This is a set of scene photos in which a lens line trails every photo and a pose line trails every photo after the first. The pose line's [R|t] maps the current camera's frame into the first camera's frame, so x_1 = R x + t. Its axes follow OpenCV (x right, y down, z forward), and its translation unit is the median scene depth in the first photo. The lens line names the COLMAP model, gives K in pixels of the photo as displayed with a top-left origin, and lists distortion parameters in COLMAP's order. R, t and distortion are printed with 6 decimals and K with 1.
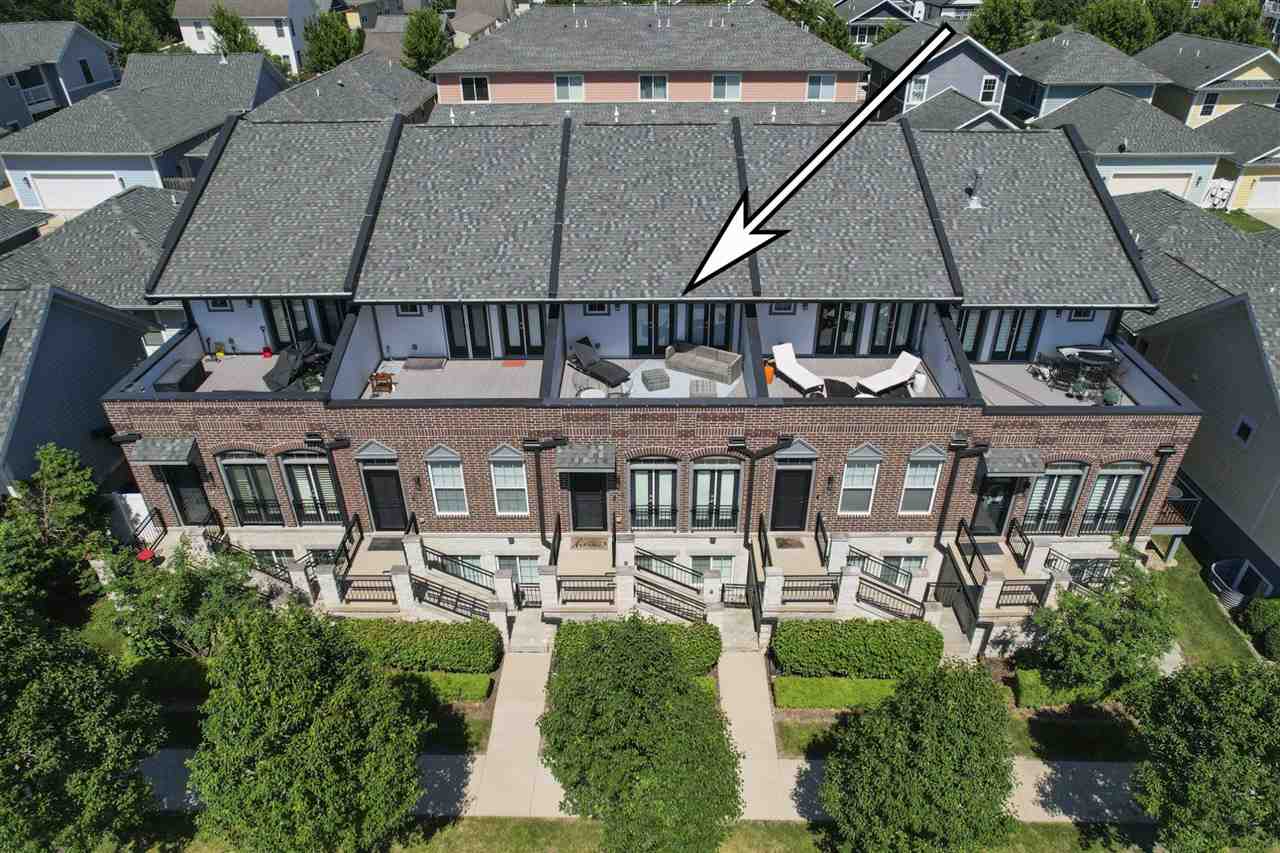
lens RADIAL K [[814.7, 0, 642.3], [0, 814.7, 442.3], [0, 0, 1]] dist [-0.072283, 0.065745]
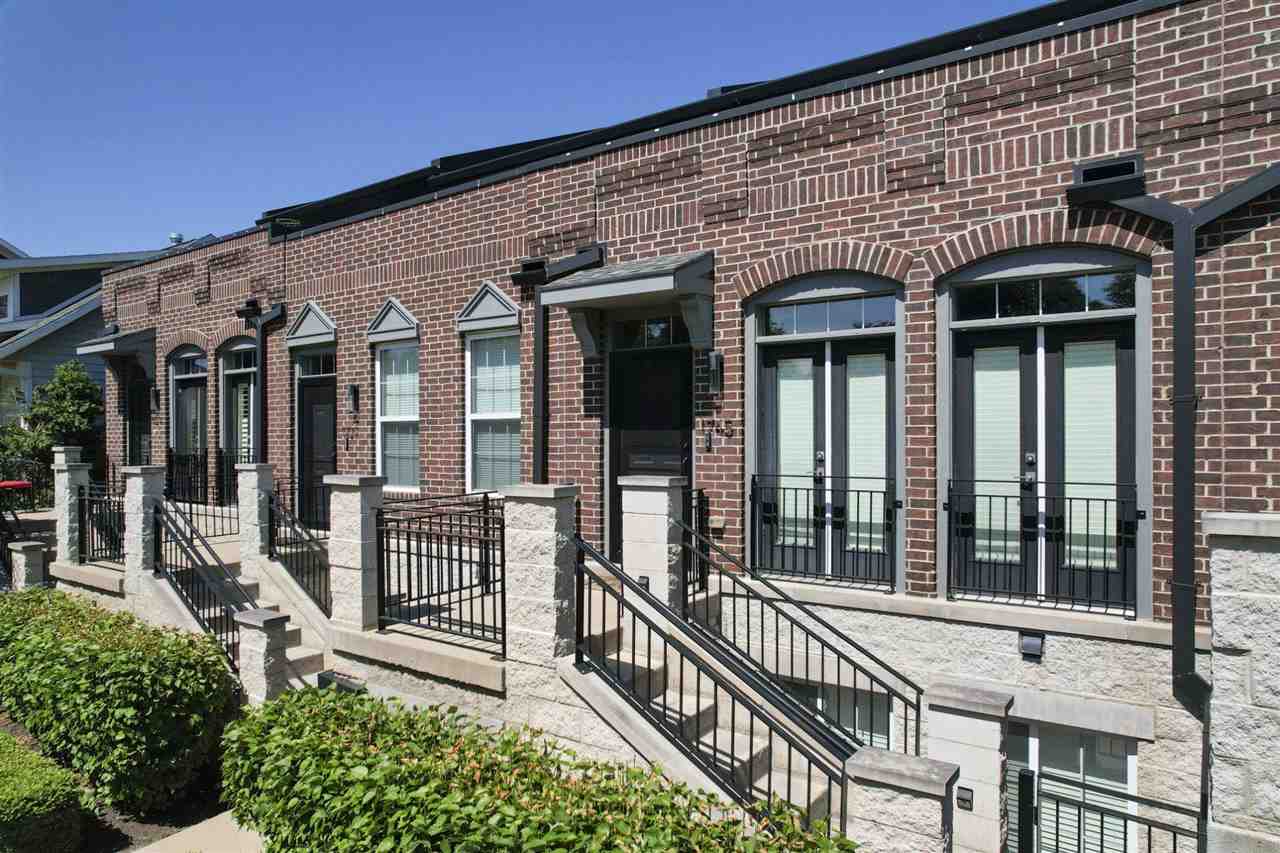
lens RADIAL K [[814.7, 0, 642.3], [0, 814.7, 442.3], [0, 0, 1]] dist [-0.072283, 0.065745]
pose [[0.817186, 0.004789, -0.576353, 0.132943], [-0.309203, 0.847536, -0.431364, 0.215666], [0.486415, 0.530716, 0.694076, 0.733987]]
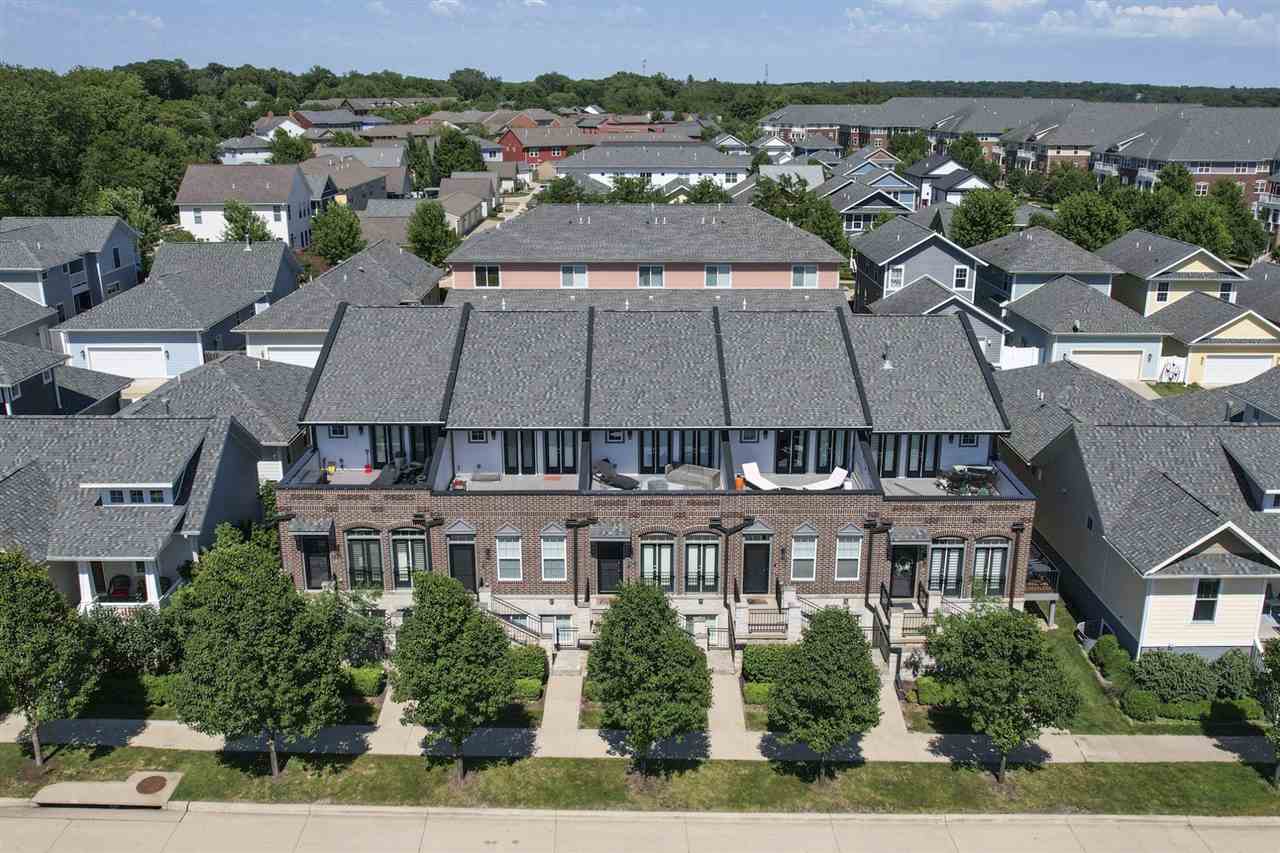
lens RADIAL K [[1067.0, 0, 643.5], [0, 1067.0, 400.4], [0, 0, 1]] dist [-0.052956, 0.001544]
pose [[0.999923, 0.003137, 0.011982, -0.031309], [0.000350, 0.959846, -0.280527, 0.299185], [-0.012381, 0.280510, 0.959771, -0.803070]]
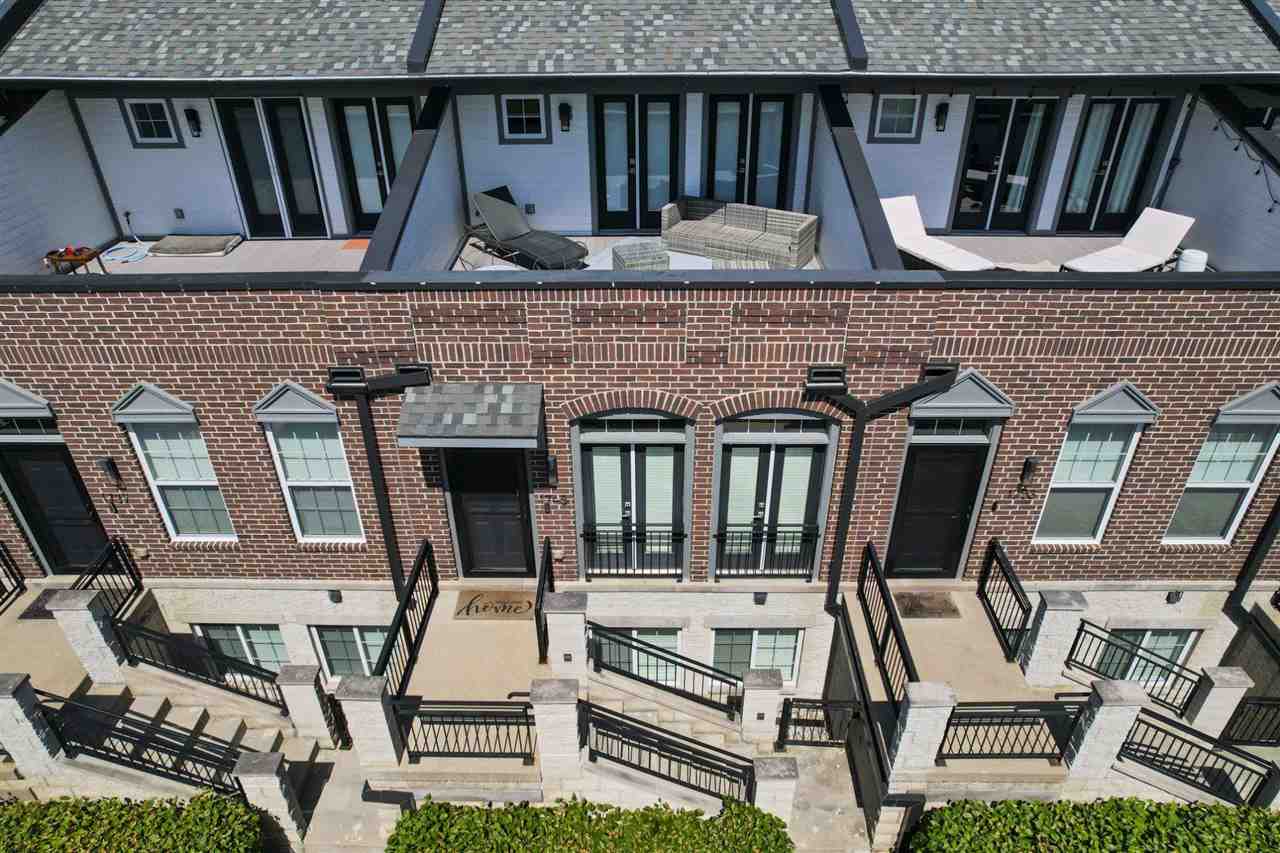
lens RADIAL K [[814.7, 0, 642.3], [0, 814.7, 442.3], [0, 0, 1]] dist [-0.072283, 0.065745]
pose [[0.999989, 0.002173, -0.004093, 0.020242], [-0.002189, 0.999990, -0.003776, 0.032694], [0.004084, 0.003785, 0.999984, 0.532334]]
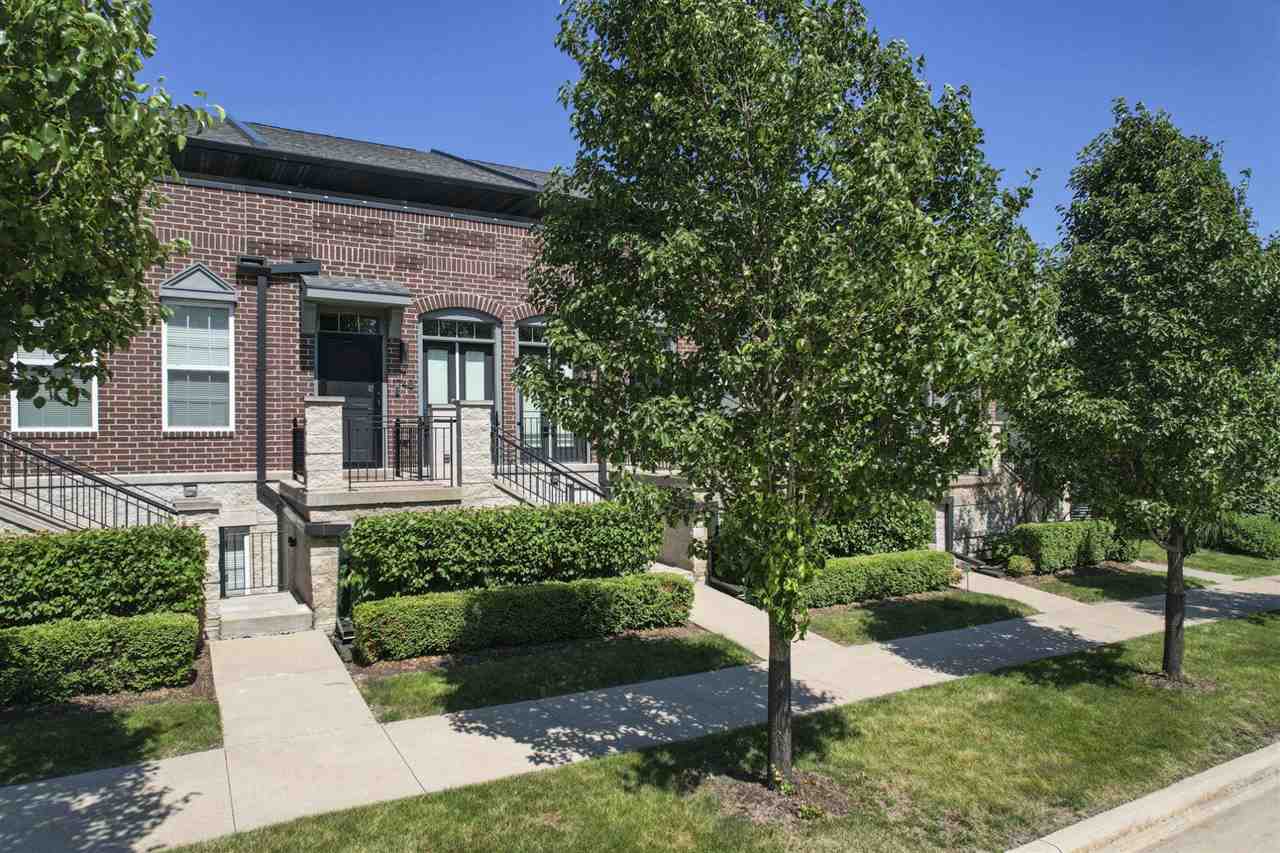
lens RADIAL K [[814.7, 0, 642.3], [0, 814.7, 442.3], [0, 0, 1]] dist [-0.072283, 0.065745]
pose [[0.853539, -0.004587, 0.521009, -0.182554], [0.283085, 0.843576, -0.456336, 0.404408], [-0.437418, 0.536990, 0.721323, 0.507420]]
